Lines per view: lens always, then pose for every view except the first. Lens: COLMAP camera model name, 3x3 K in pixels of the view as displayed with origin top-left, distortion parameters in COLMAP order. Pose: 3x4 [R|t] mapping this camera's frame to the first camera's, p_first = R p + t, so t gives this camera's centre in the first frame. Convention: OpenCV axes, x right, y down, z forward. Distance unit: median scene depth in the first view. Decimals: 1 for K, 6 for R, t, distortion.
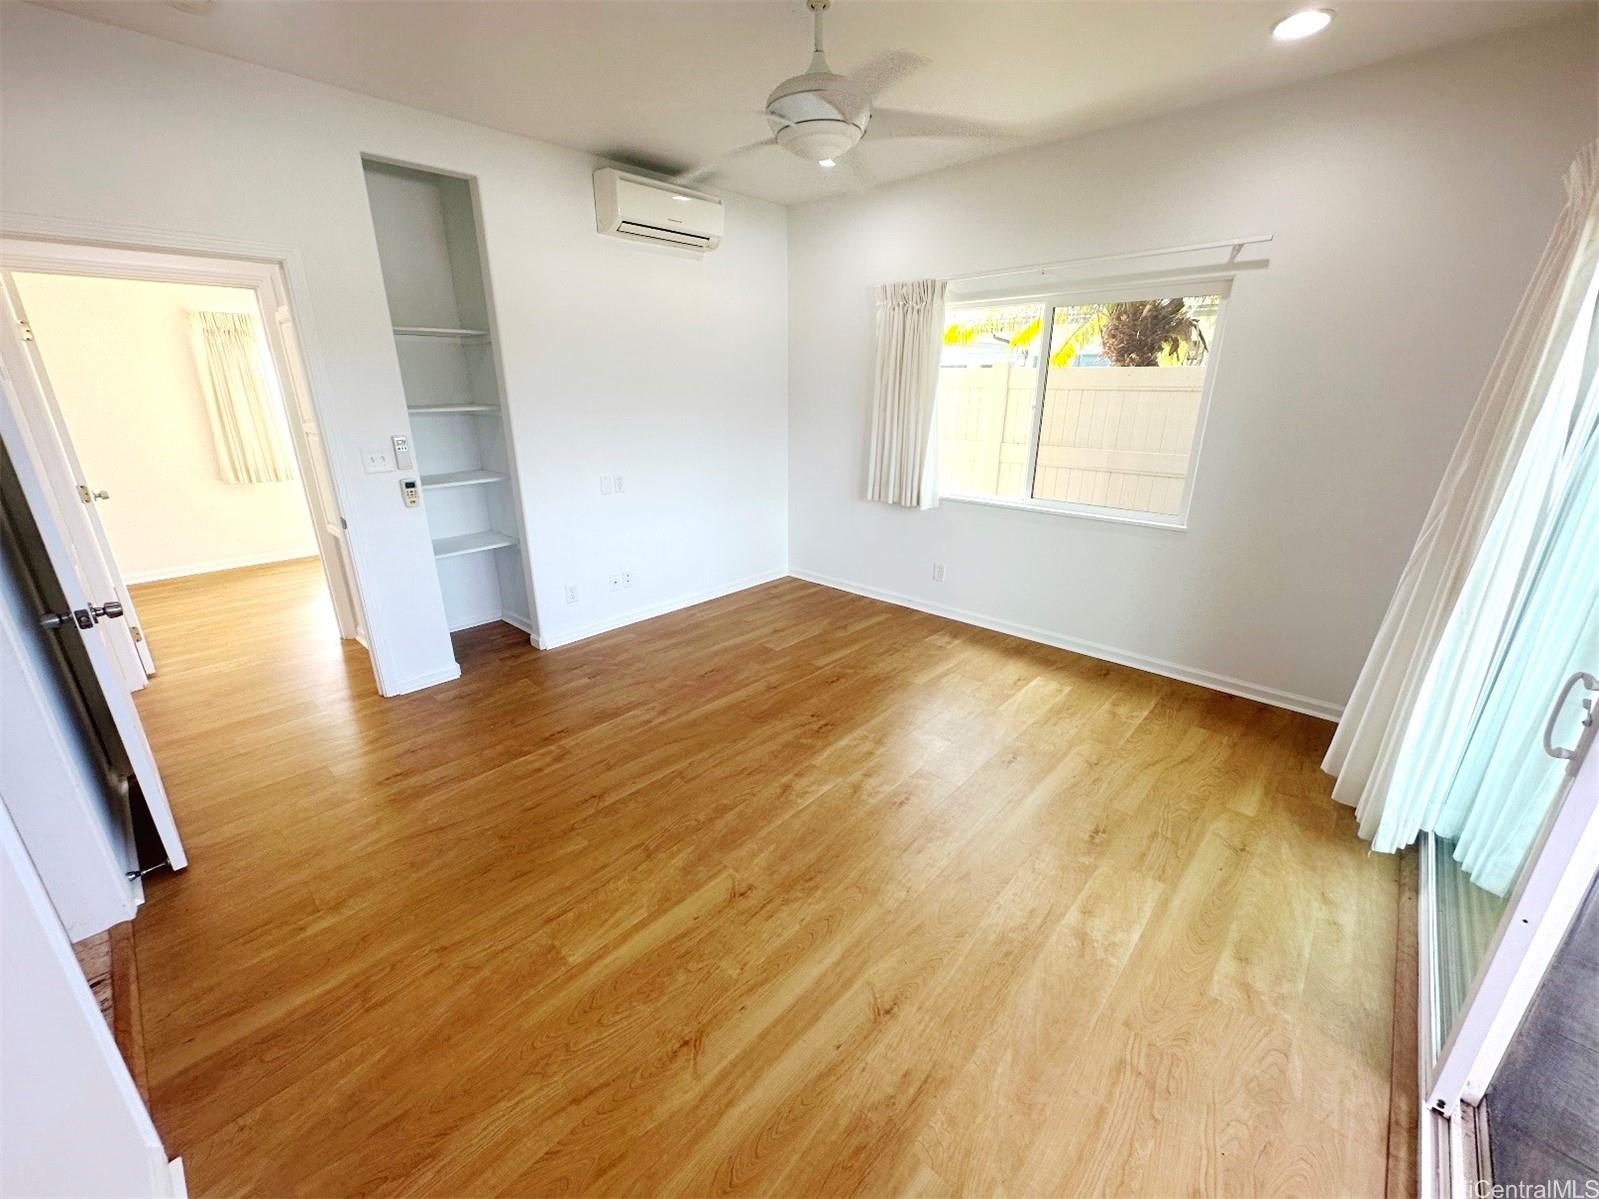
lens RADIAL K [[642.0, 0, 799.5], [0, 642.0, 599.5], [0, 0, 1]] dist [-0.000104, 0.000485]
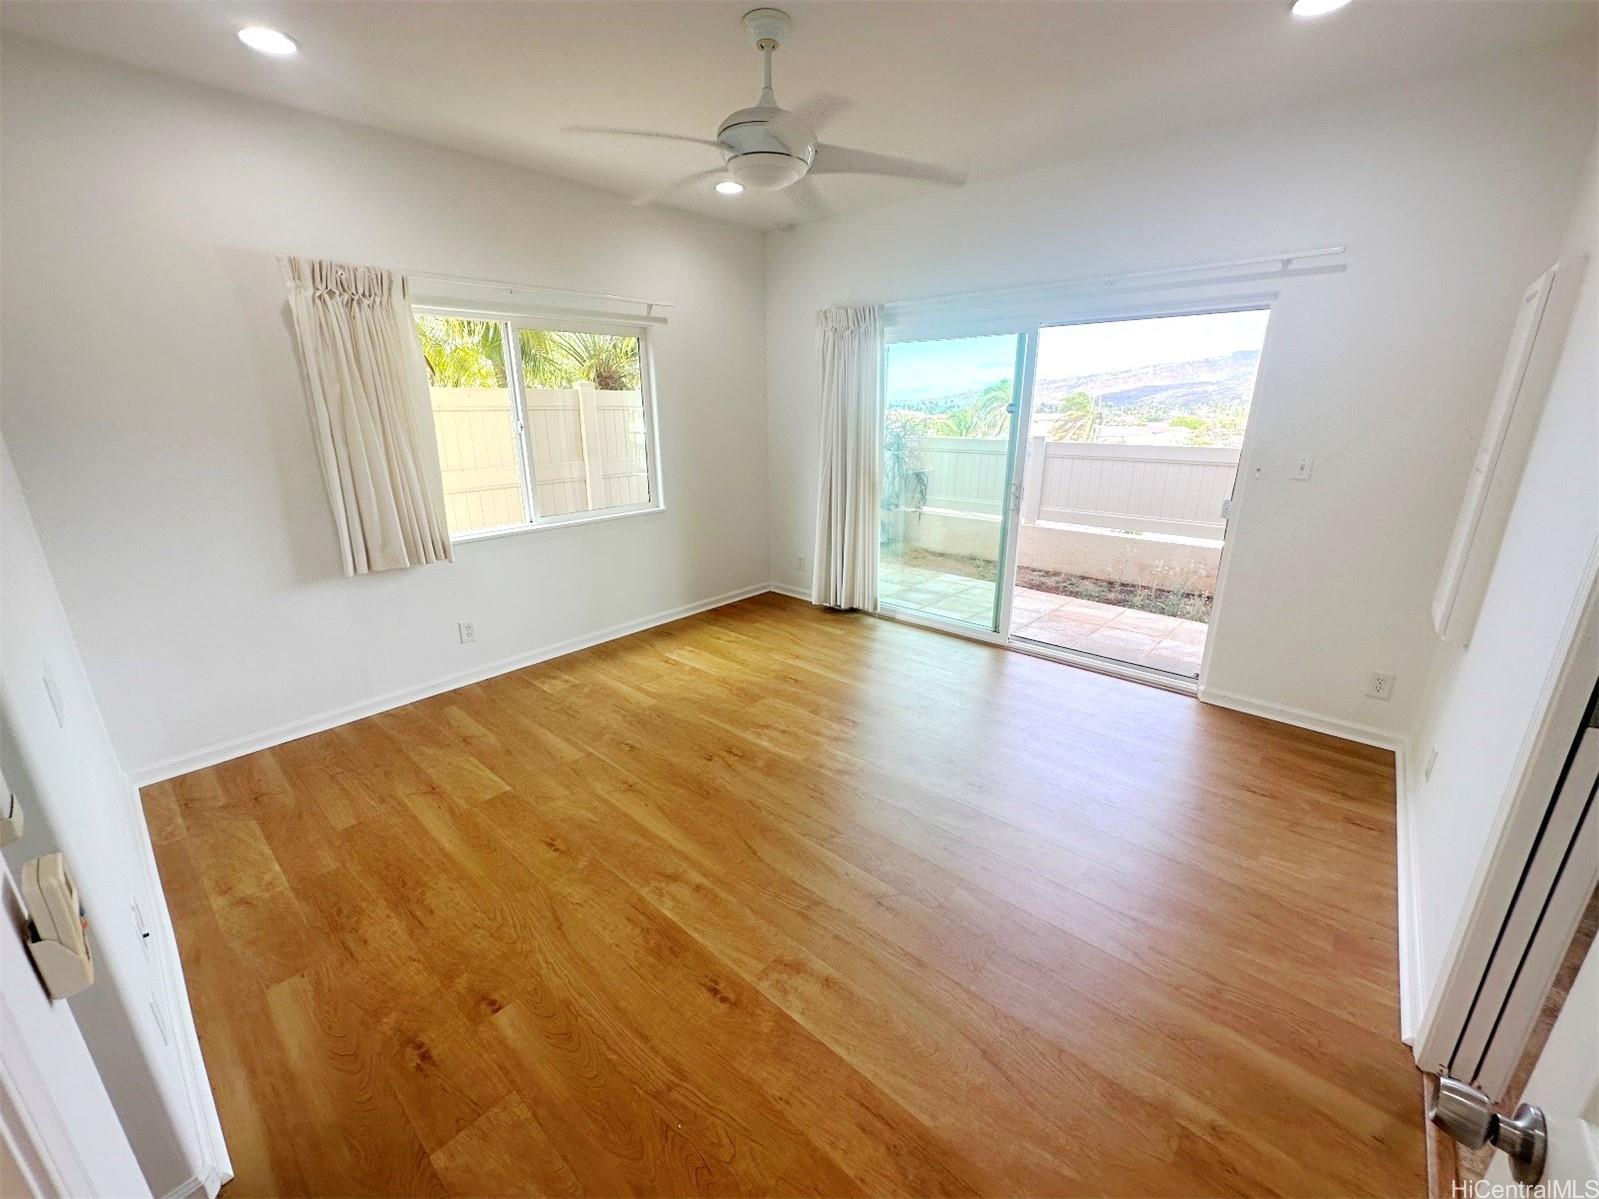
lens RADIAL K [[638.6, 0, 796.7], [0, 638.6, 599.4], [0, 0, 1]] dist [-0.002735, 0.001111]
pose [[-0.016680, -0.296381, 0.954924, -0.820786], [0.329194, 0.900181, 0.285141, -0.255442], [-0.944115, 0.319111, 0.082552, 0.763881]]
